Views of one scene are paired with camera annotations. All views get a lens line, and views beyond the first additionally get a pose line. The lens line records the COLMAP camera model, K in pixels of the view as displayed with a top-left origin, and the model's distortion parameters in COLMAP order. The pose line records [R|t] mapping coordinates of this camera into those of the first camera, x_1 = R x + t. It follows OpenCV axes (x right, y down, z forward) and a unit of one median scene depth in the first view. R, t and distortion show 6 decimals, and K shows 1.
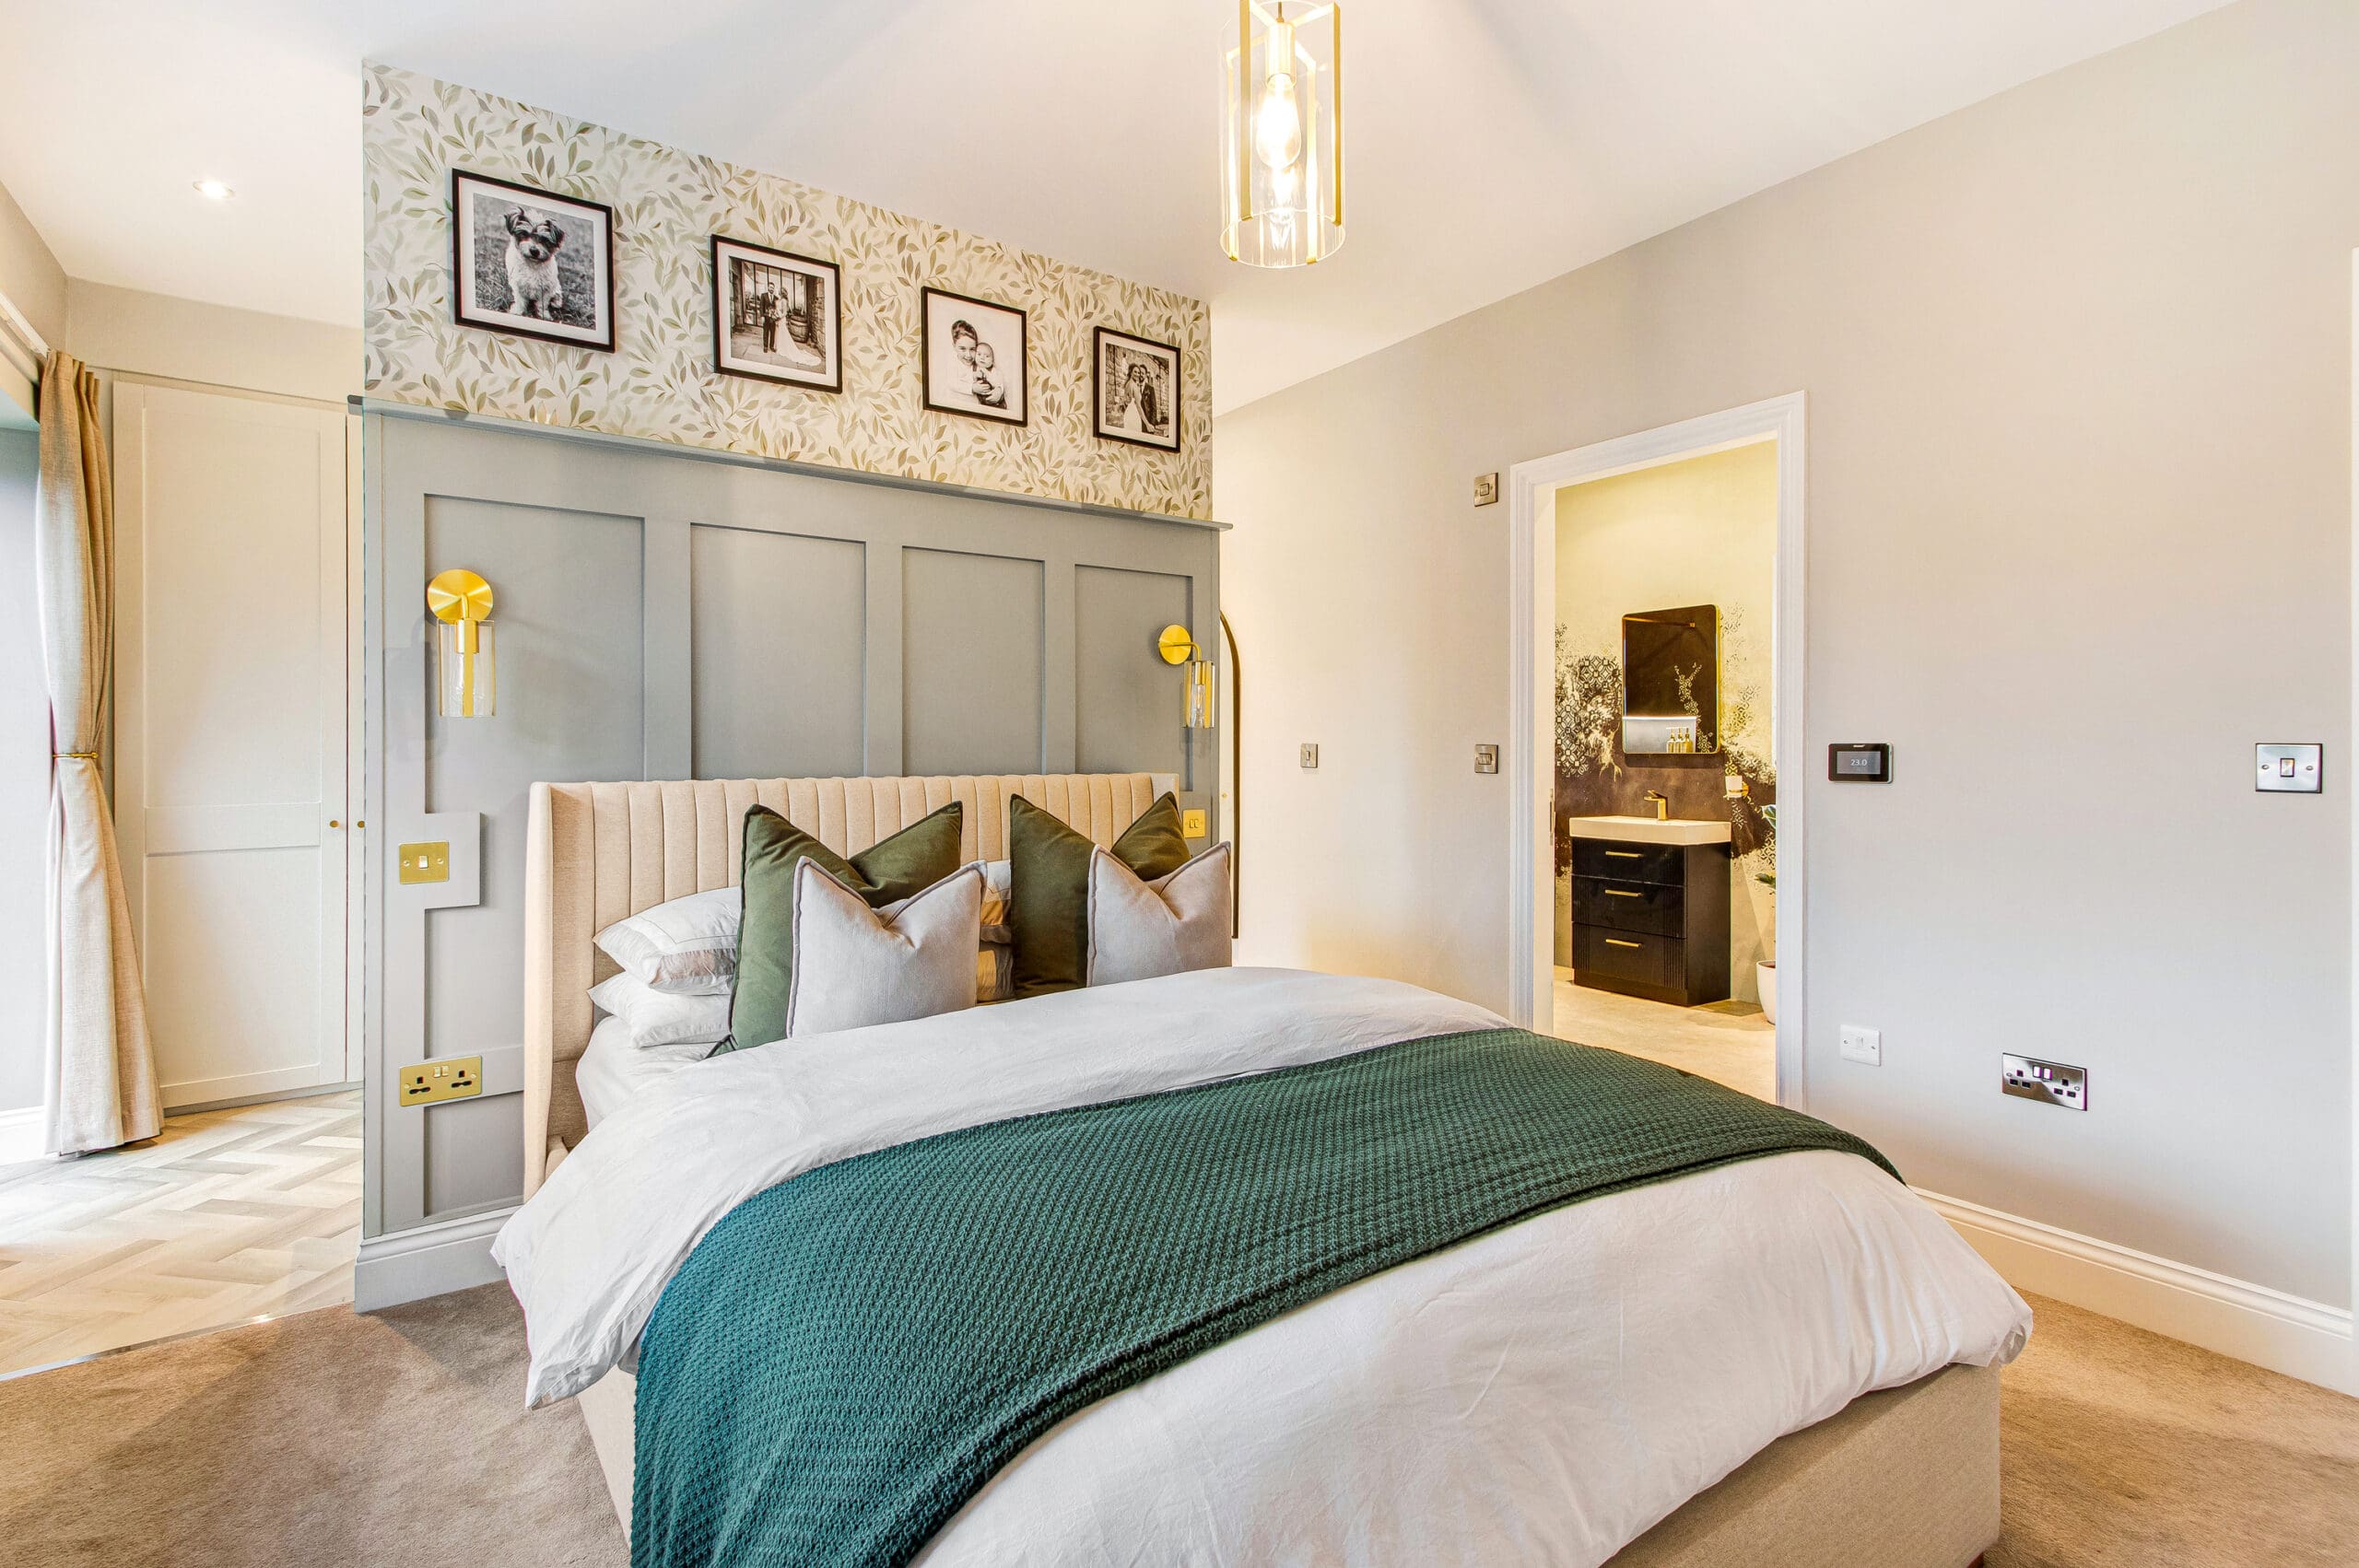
lens RADIAL K [[1111.8, 0, 1194.1], [0, 1111.8, 774.3], [0, 0, 1]] dist [0.004080, -0.000892]
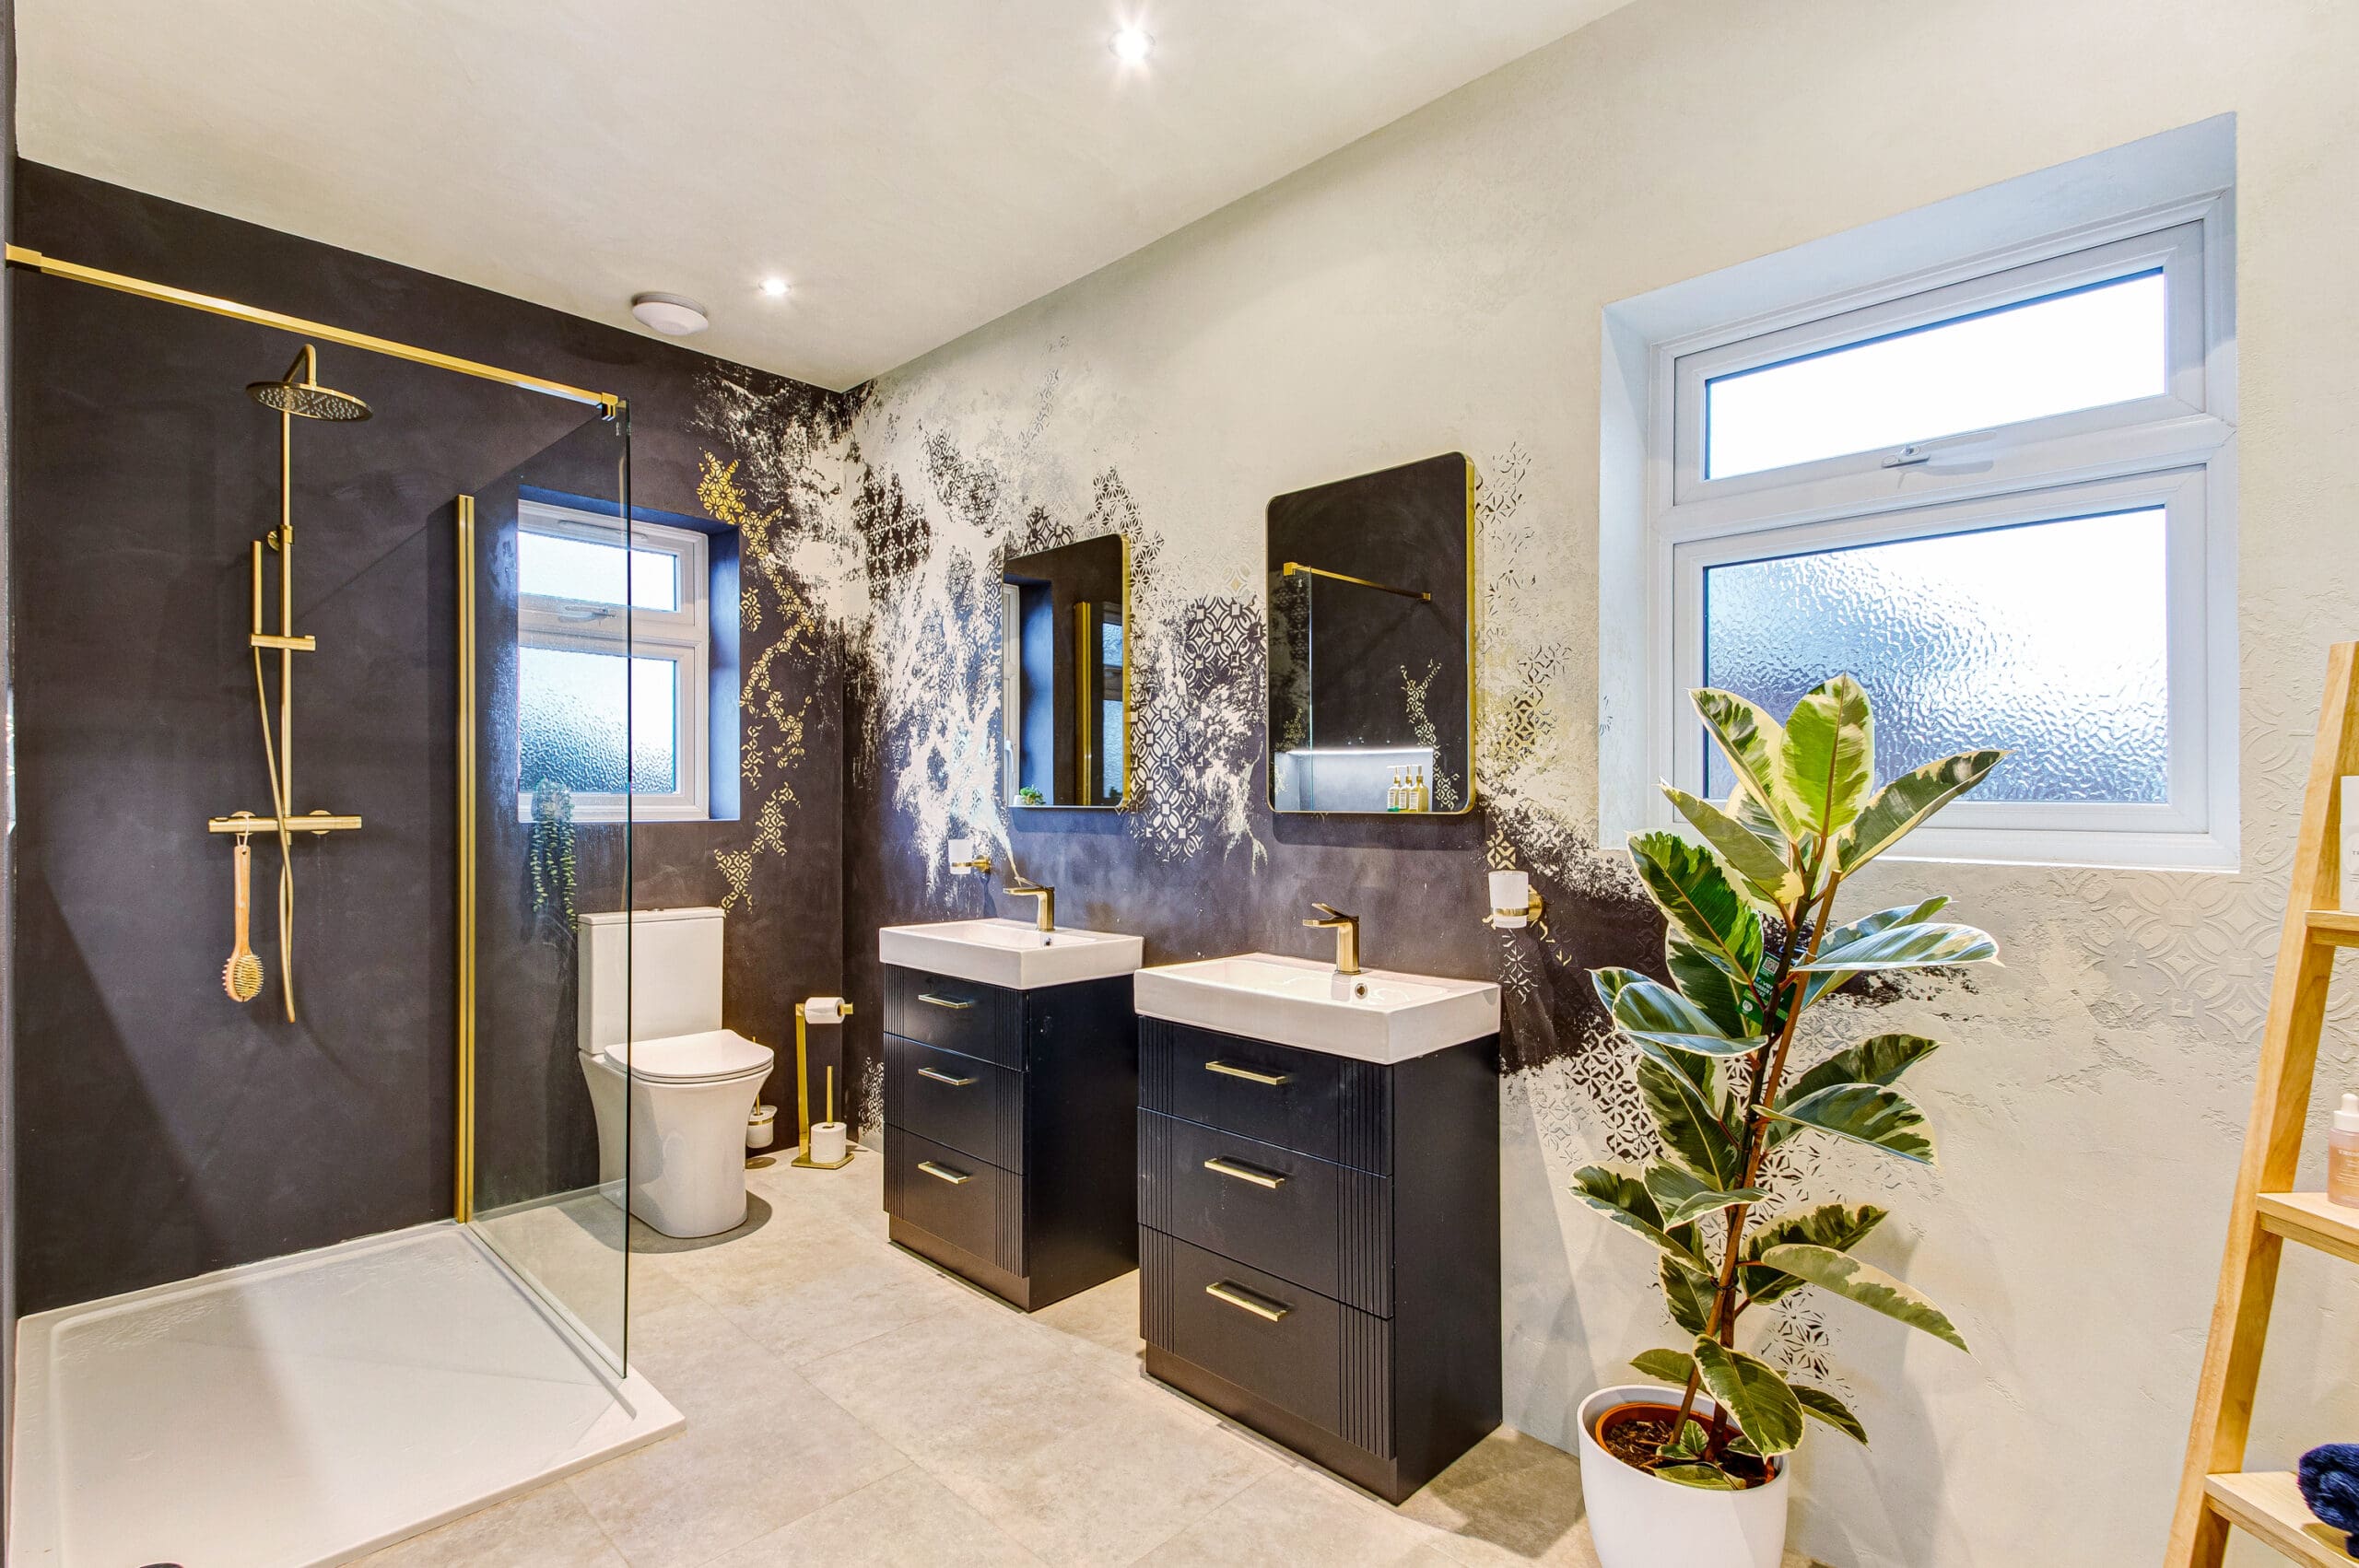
lens RADIAL K [[1111.8, 0, 1165.0], [0, 1111.8, 801.6], [0, 0, 1]] dist [0.004080, -0.000892]
pose [[0.984575, 0.006950, 0.174827, 0.270595], [-0.003198, 0.999759, -0.021731, -0.013374], [-0.174936, 0.020837, 0.984359, 0.578393]]
